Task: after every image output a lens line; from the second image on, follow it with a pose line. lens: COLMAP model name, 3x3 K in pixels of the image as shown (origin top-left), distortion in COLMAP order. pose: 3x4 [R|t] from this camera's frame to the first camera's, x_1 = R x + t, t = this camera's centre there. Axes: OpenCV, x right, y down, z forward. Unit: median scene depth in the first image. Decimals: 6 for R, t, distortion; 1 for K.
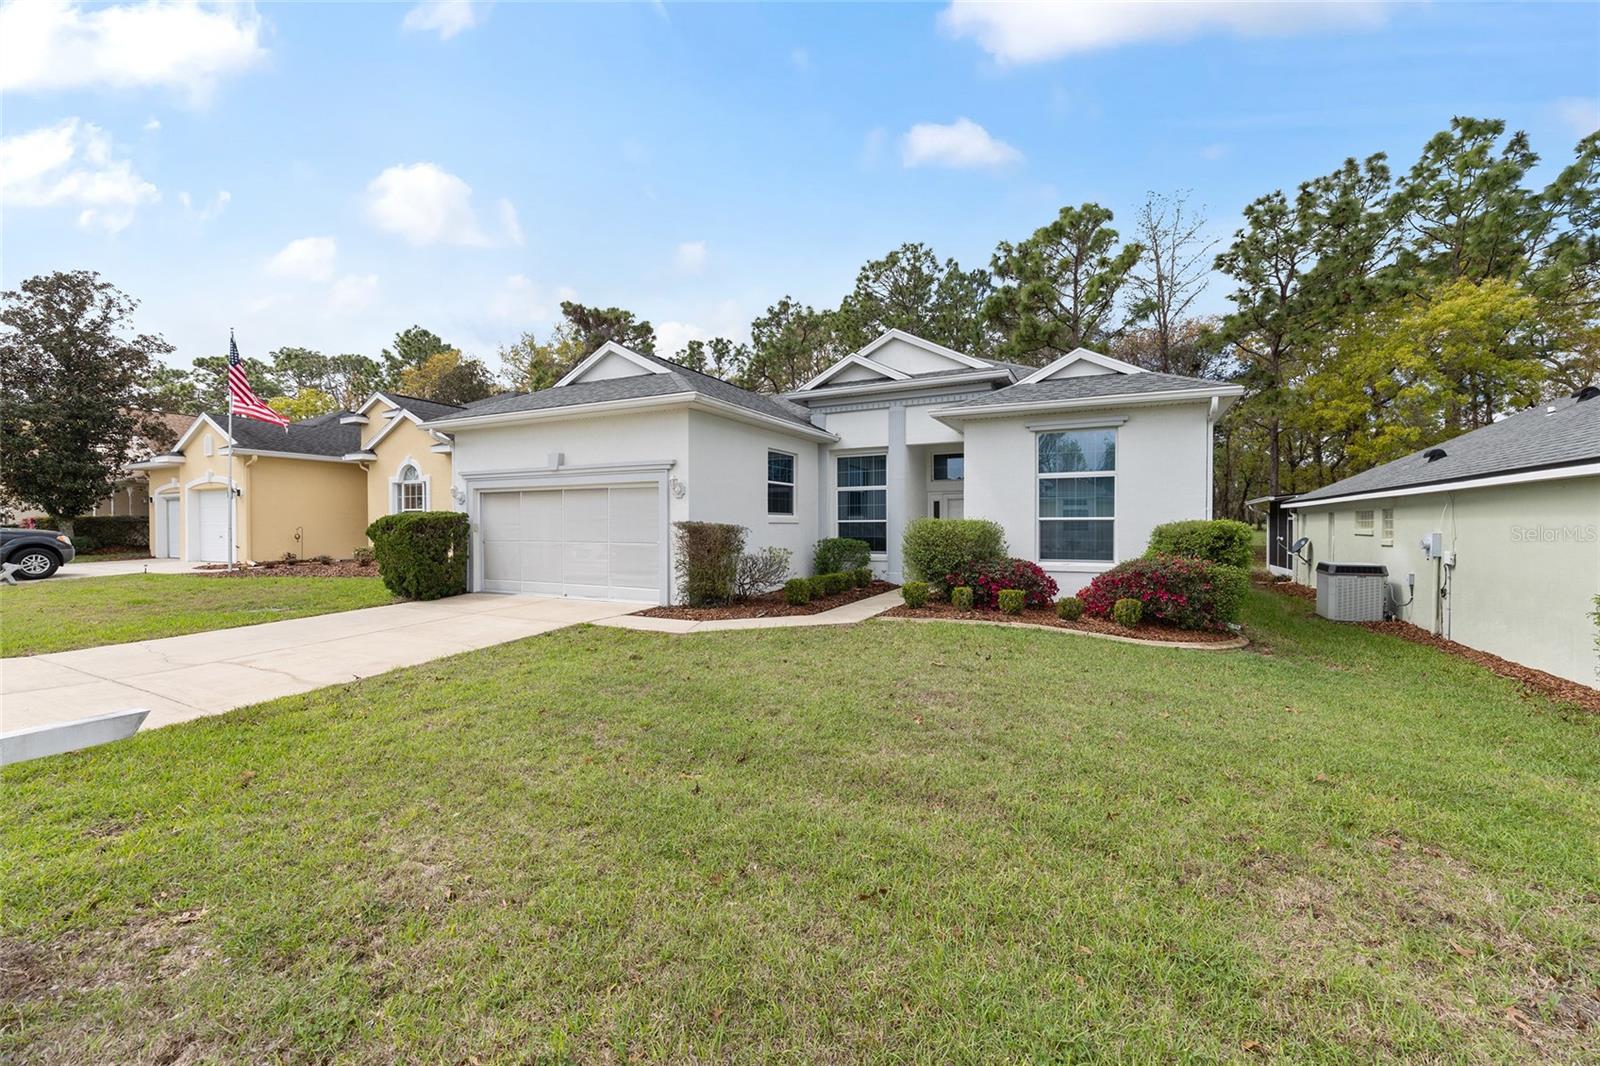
lens RADIAL K [[631.9, 0, 800.1], [0, 631.9, 530.0], [0, 0, 1]] dist [-0.001281, 0.000511]
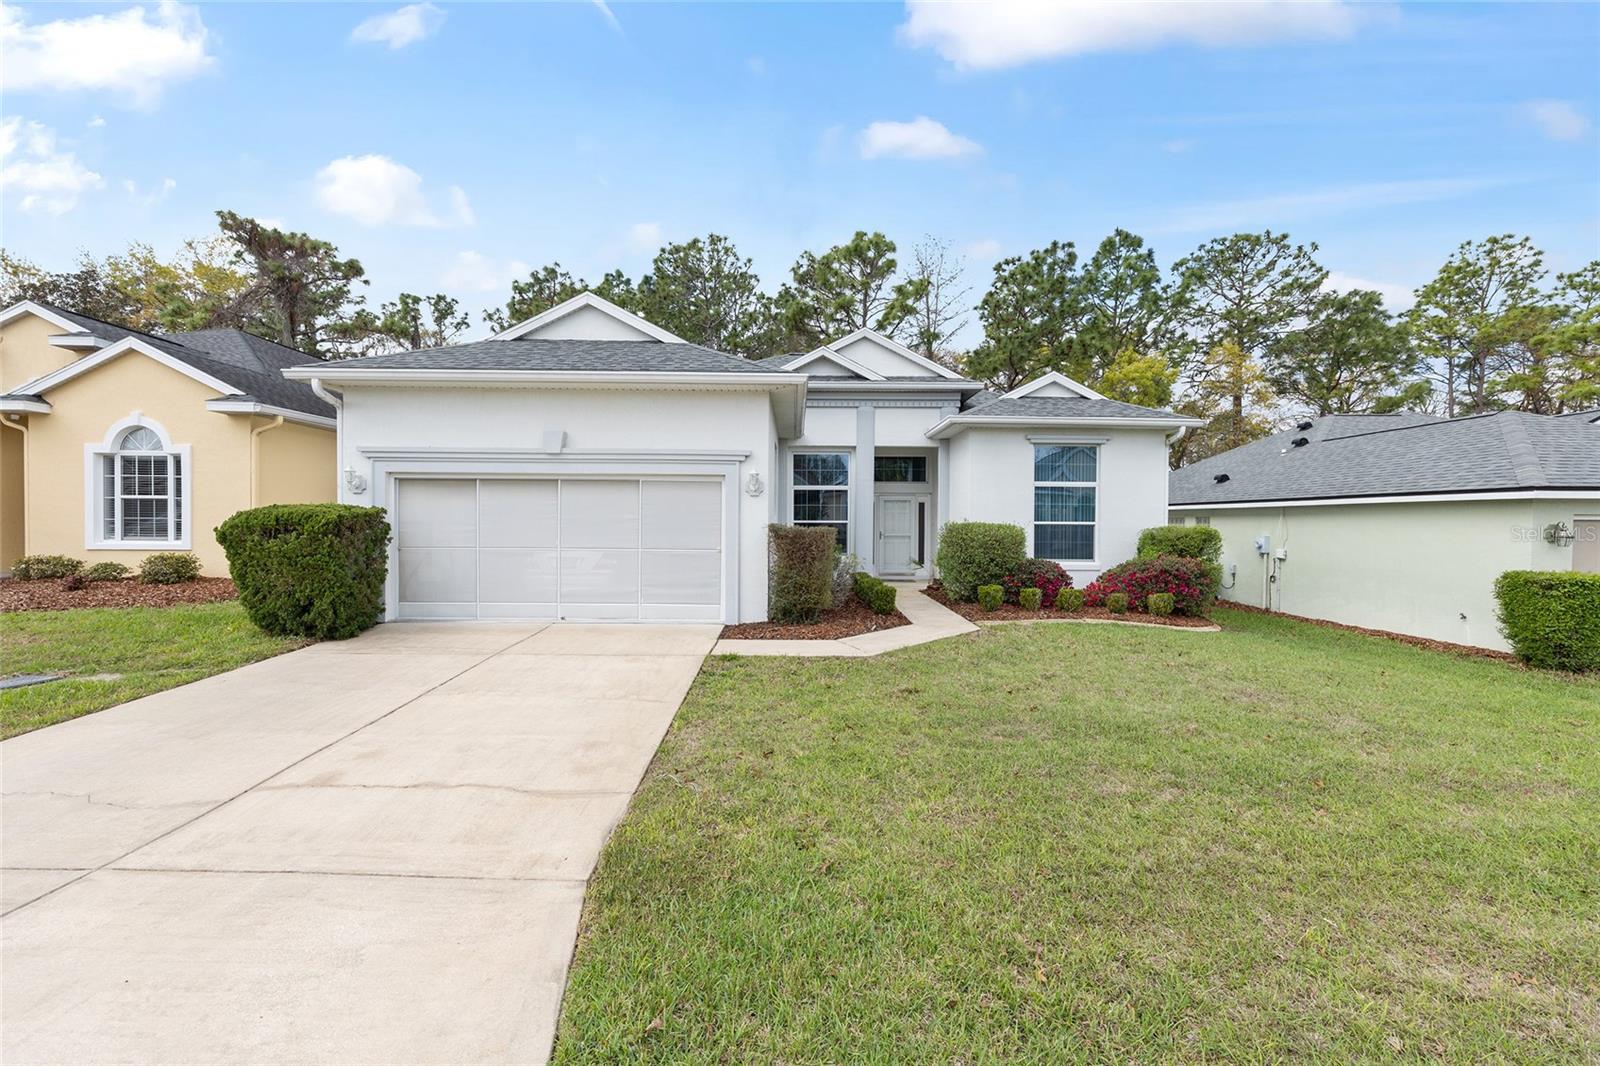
lens RADIAL K [[631.9, 0, 795.2], [0, 631.9, 530.9], [0, 0, 1]] dist [-0.001281, 0.000511]
pose [[0.891366, 0.000927, 0.453283, -0.383494], [-0.005828, 0.999939, 0.009416, -0.009020], [-0.453246, -0.011035, 0.891317, 0.160164]]
